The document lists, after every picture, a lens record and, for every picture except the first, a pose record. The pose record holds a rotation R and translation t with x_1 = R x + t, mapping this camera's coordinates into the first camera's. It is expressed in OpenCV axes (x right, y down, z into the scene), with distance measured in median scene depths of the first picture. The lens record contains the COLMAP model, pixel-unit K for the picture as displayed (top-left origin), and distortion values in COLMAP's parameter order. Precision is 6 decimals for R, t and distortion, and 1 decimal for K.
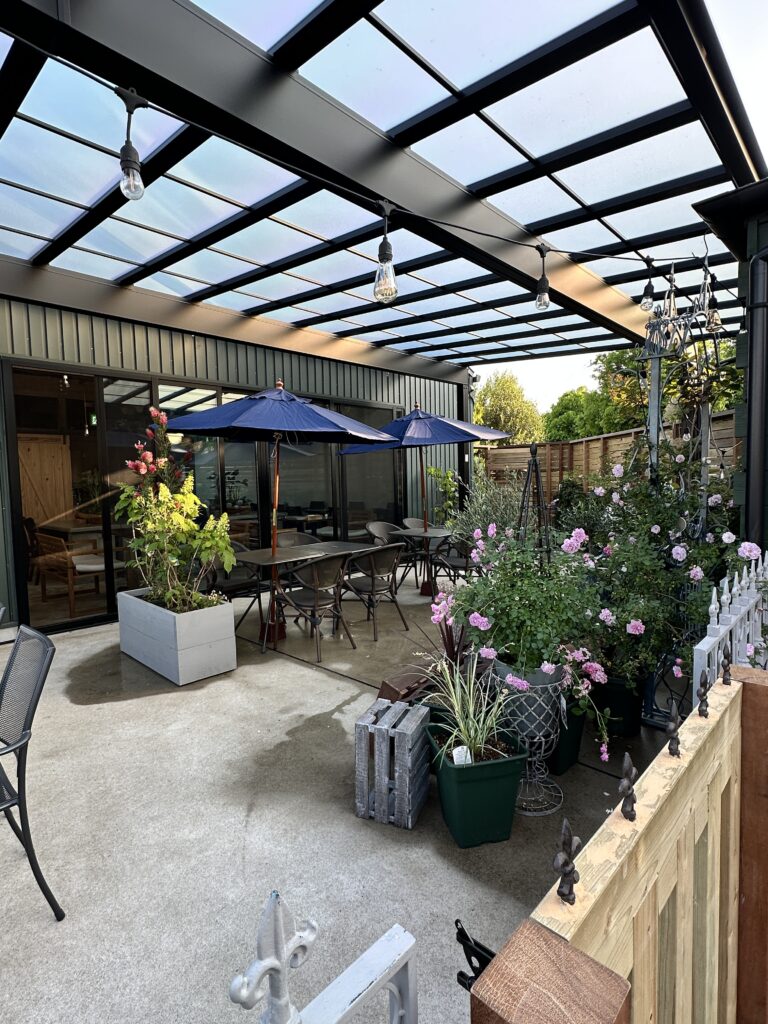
lens RADIAL K [[538.6, 0, 380.8], [0, 538.6, 511.1], [0, 0, 1]] dist [0.014662, 0.000625]
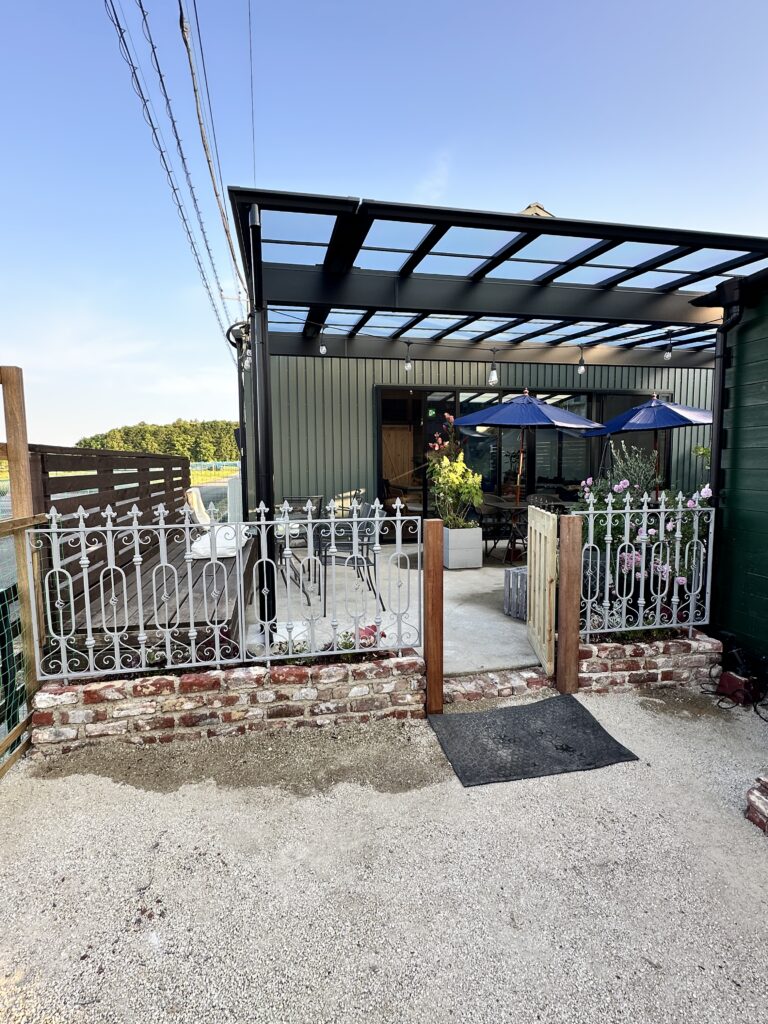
lens RADIAL K [[538.6, 0, 382.4], [0, 538.6, 511.1], [0, 0, 1]] dist [0.014662, 0.000625]
pose [[0.827846, 0.066677, -0.556978, 0.313487], [-0.045909, 0.997633, 0.051193, 0.036080], [0.559074, -0.016810, 0.828948, -0.442676]]
